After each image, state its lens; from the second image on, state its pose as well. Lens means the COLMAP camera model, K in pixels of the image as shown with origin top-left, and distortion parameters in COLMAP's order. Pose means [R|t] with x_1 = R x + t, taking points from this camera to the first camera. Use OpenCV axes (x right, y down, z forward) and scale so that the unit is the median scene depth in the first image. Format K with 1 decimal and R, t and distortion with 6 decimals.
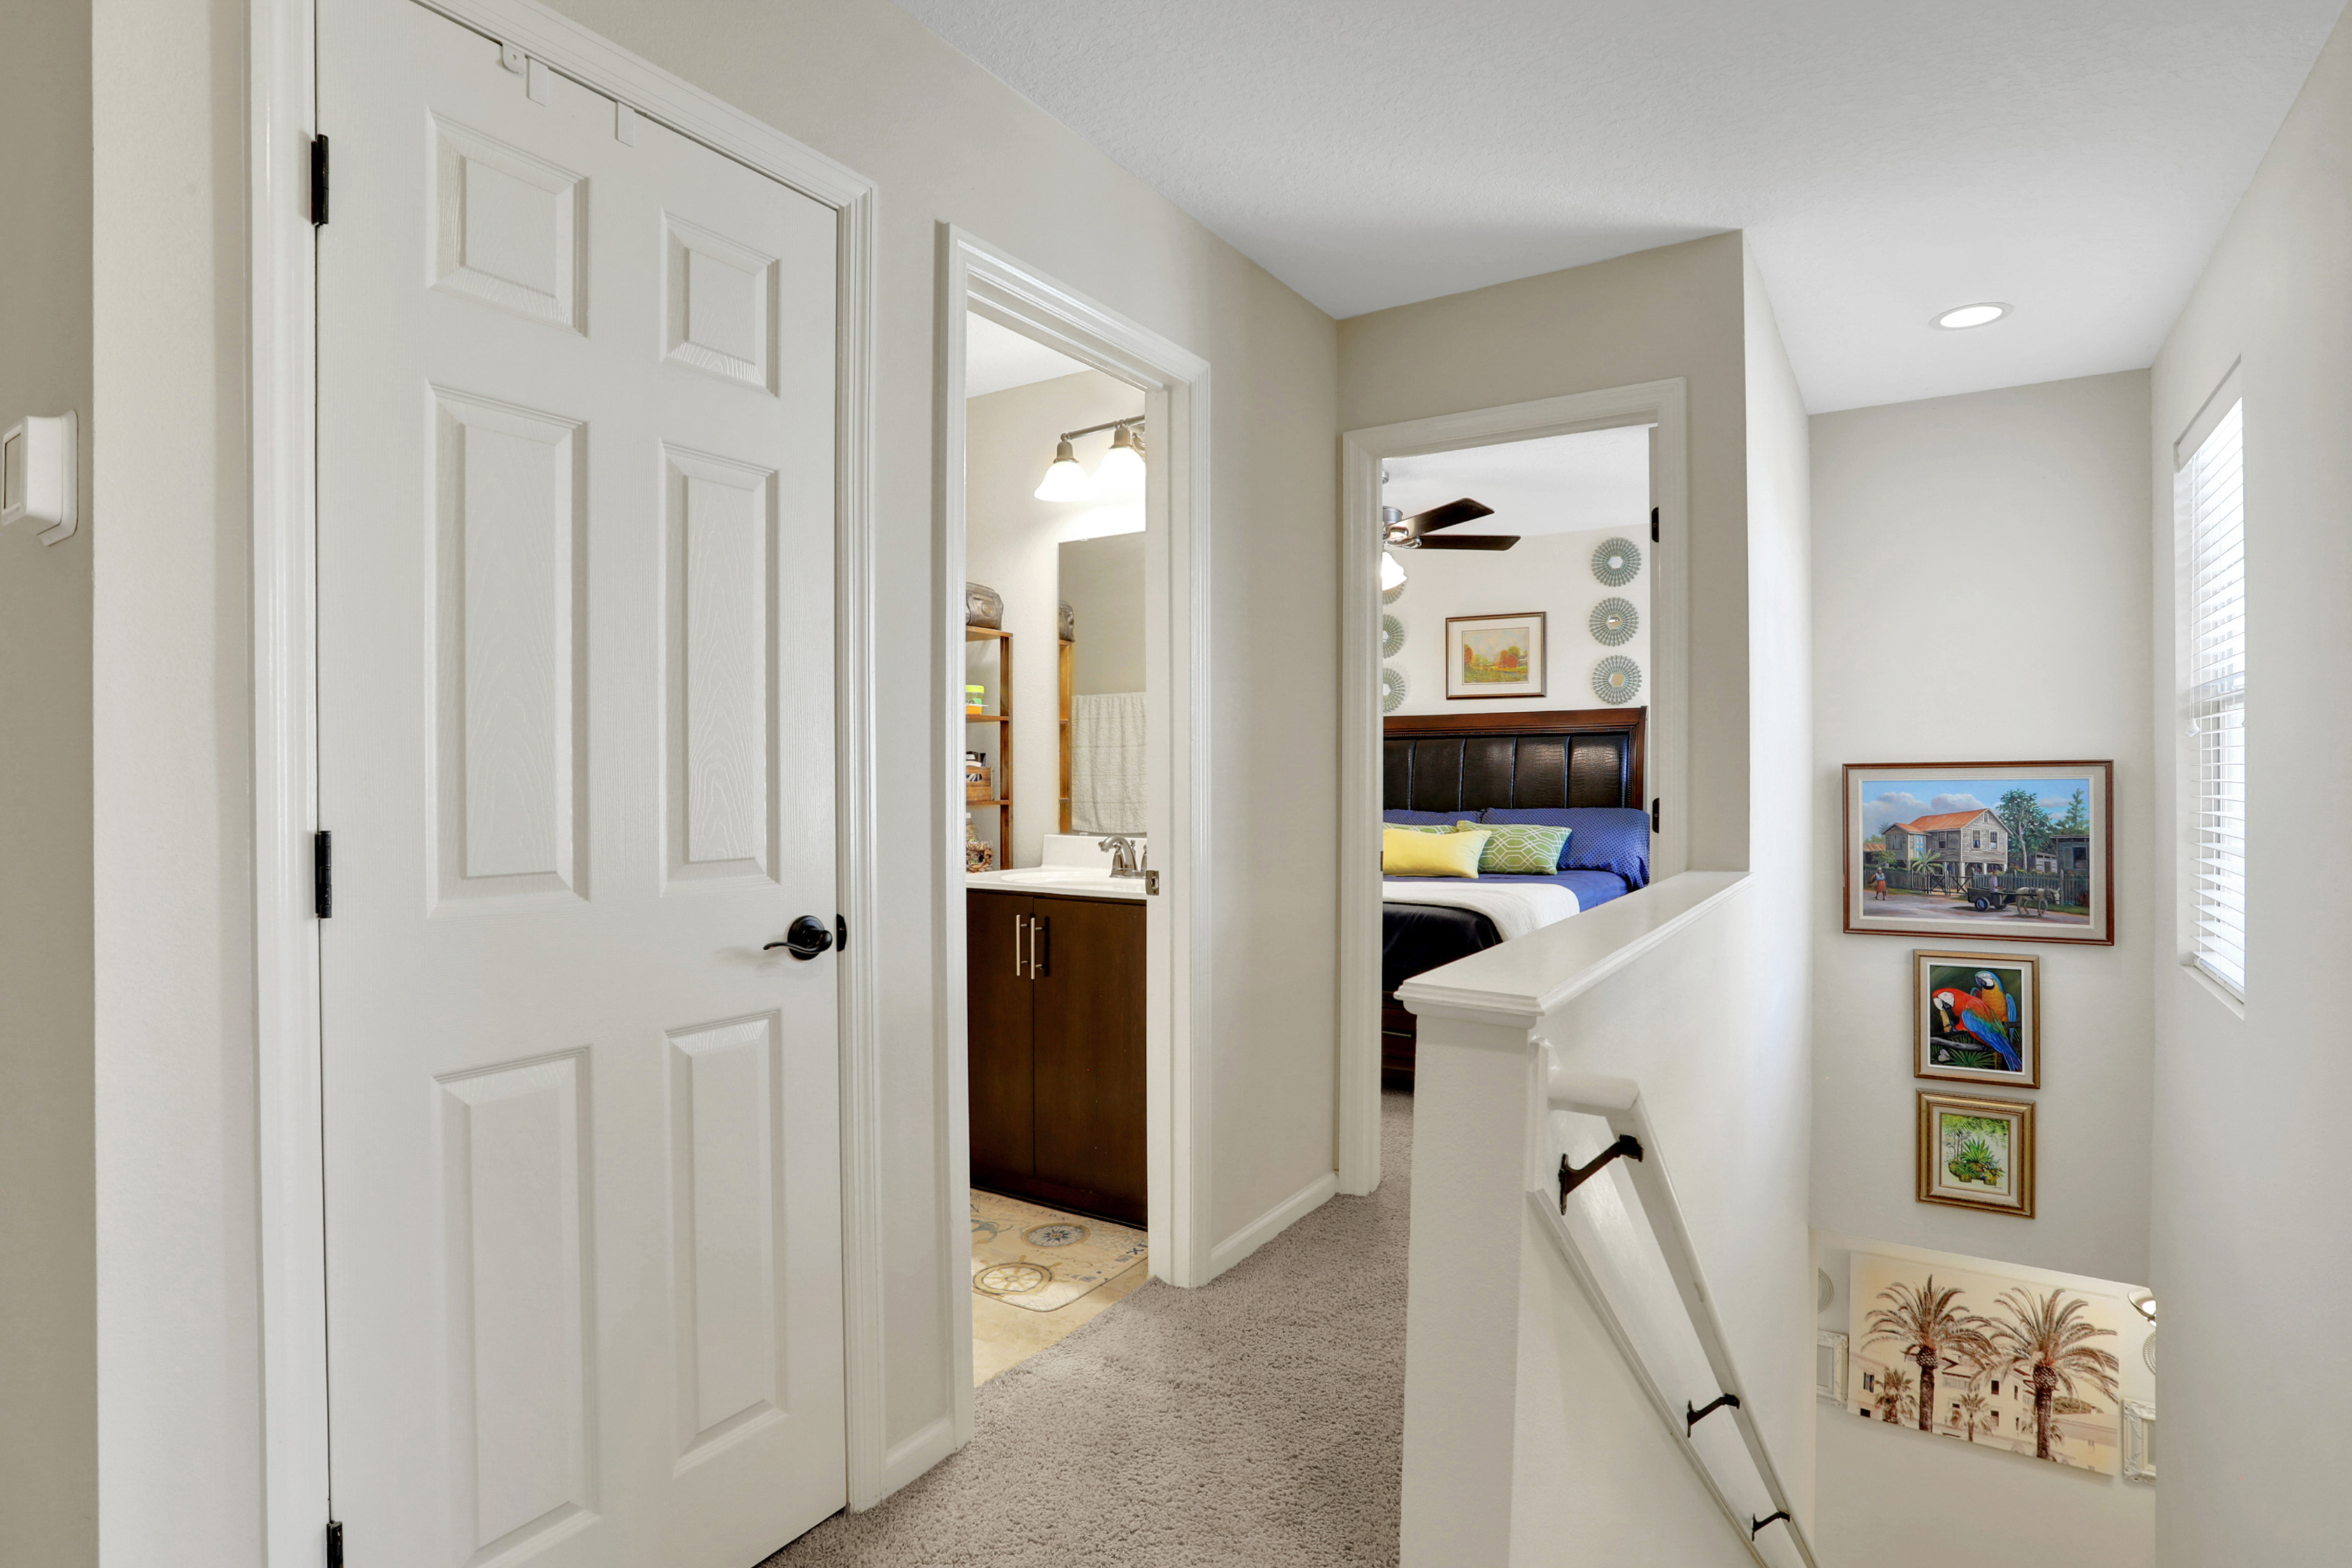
lens RADIAL K [[1216.3, 0, 1176.0], [0, 1216.3, 784.0], [0, 0, 1]] dist [-0.047547, 0.023817]
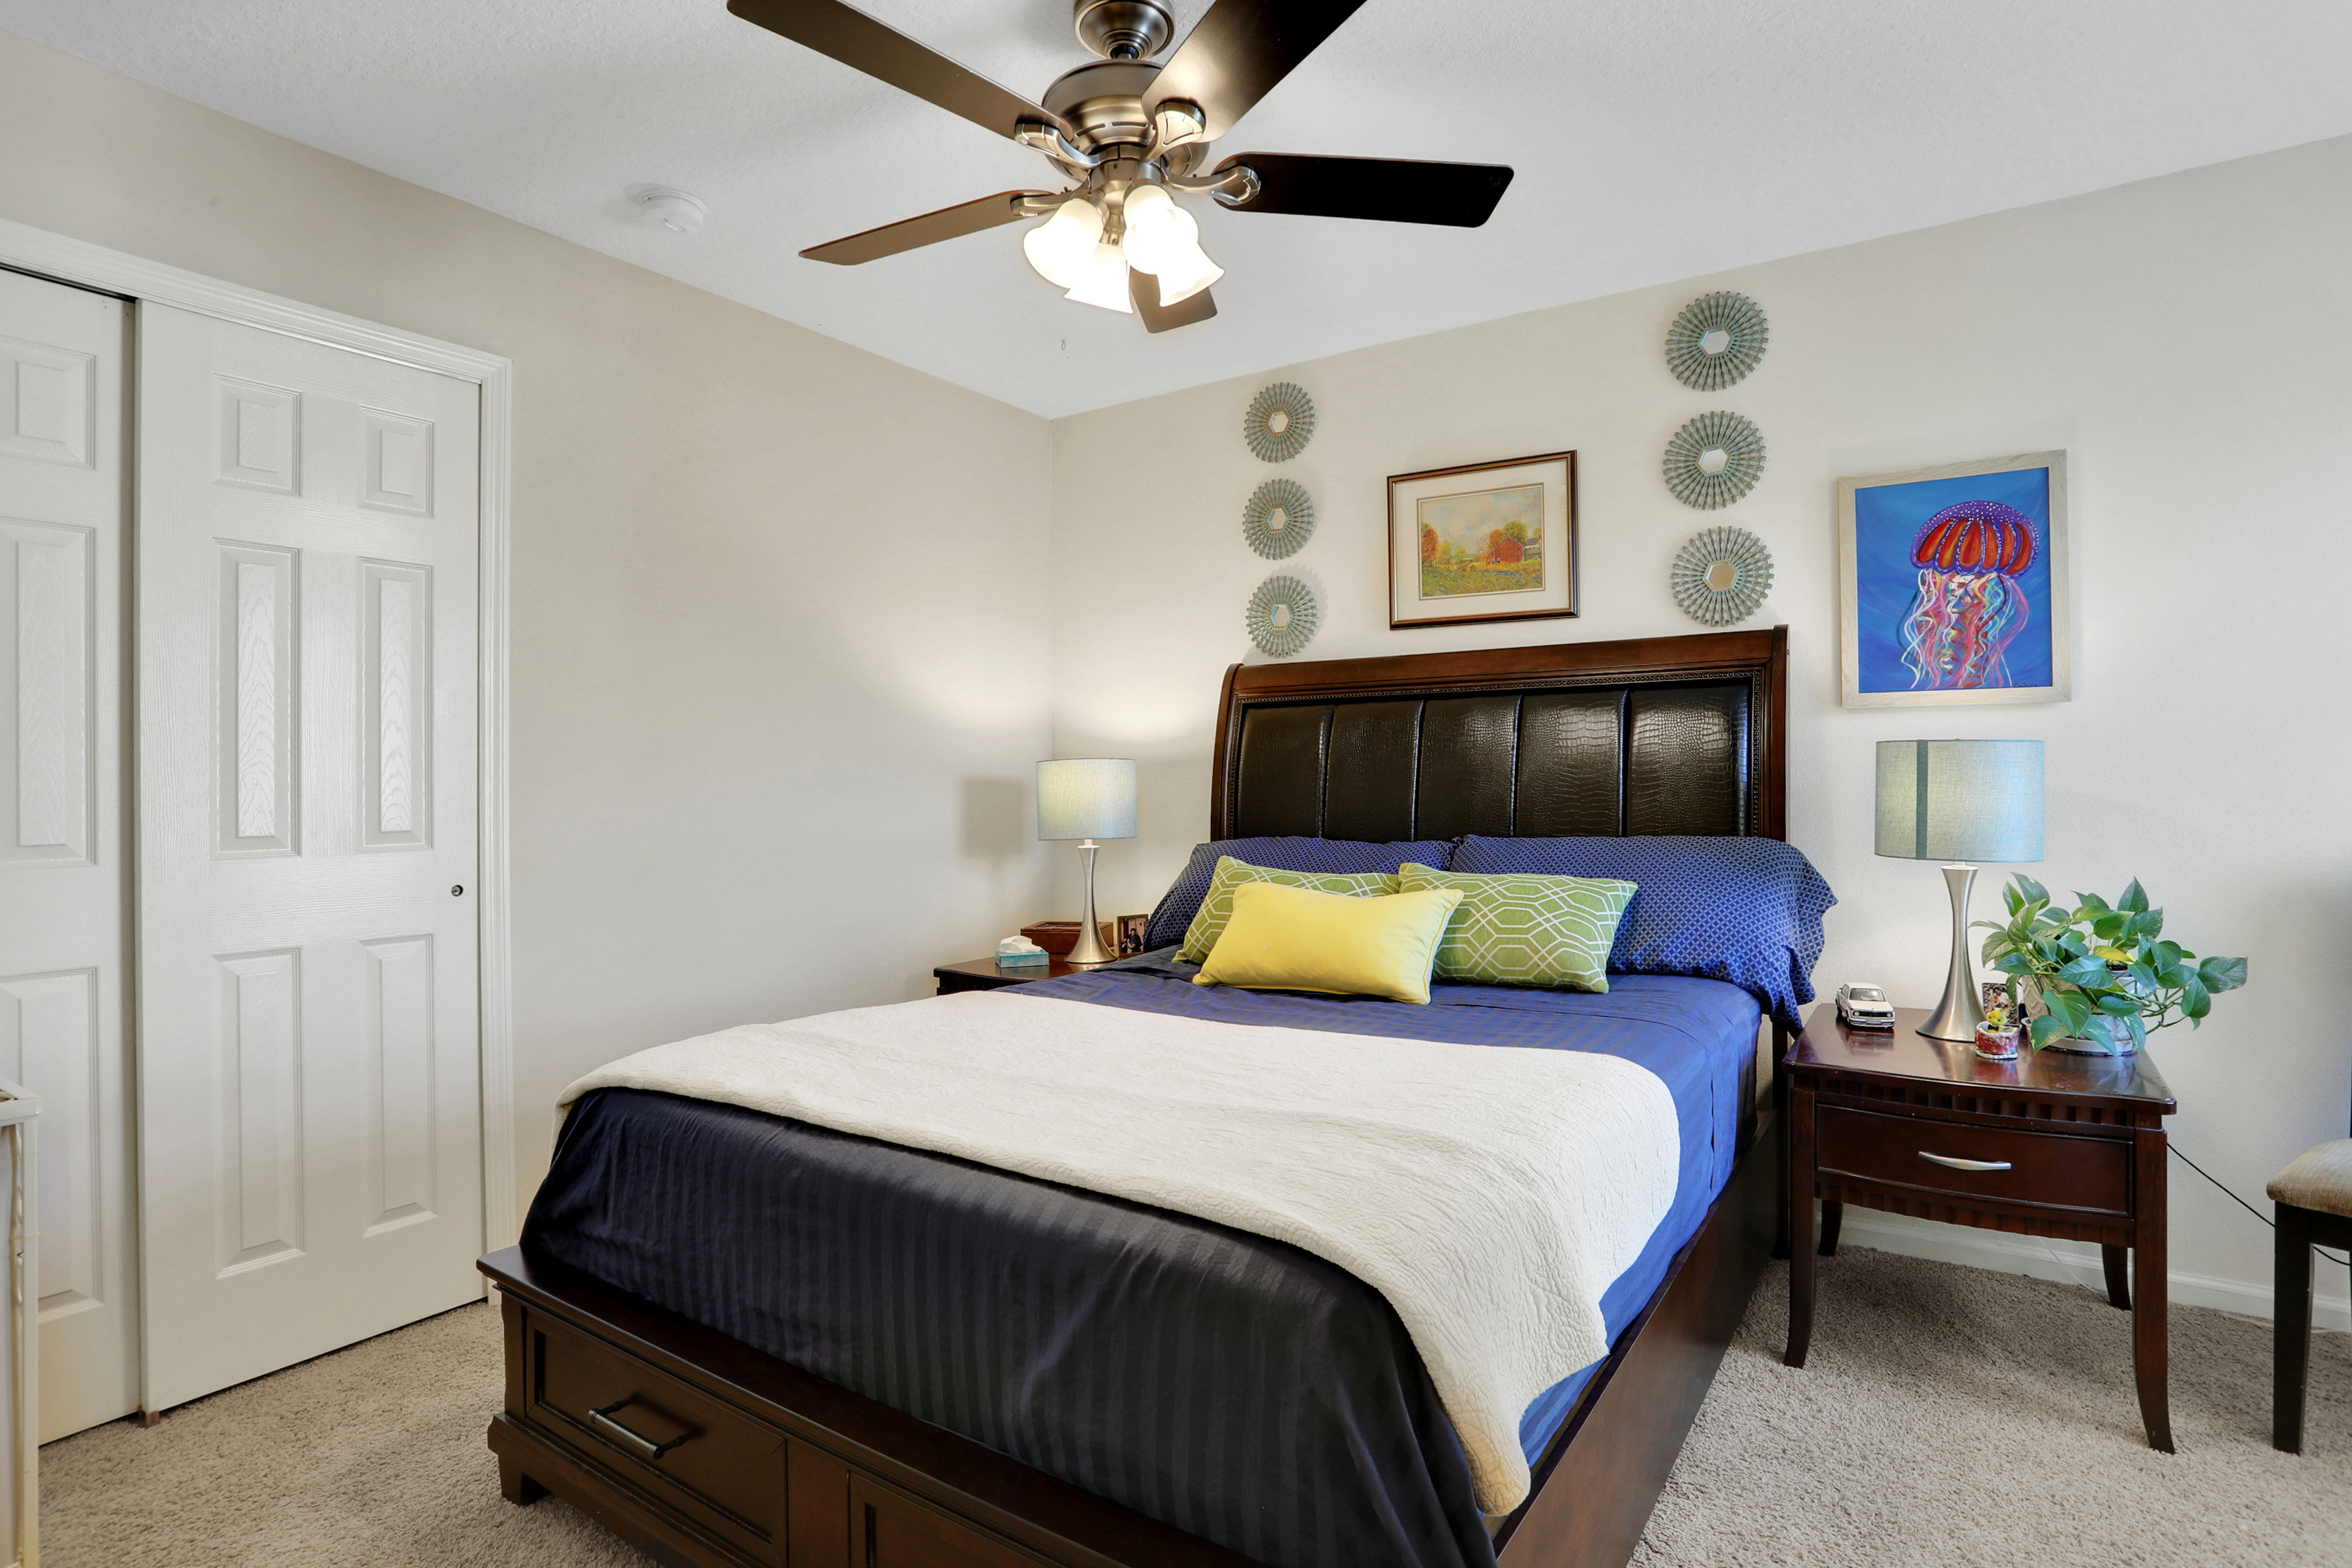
lens RADIAL K [[1167.9, 0, 1174.2], [0, 1167.9, 780.7], [0, 0, 1]] dist [-0.074844, 0.031114]
pose [[0.999484, -0.004984, -0.031725, 0.153312], [0.004824, 0.999975, -0.005093, -0.001073], [0.031750, 0.004937, 0.999484, 0.517947]]
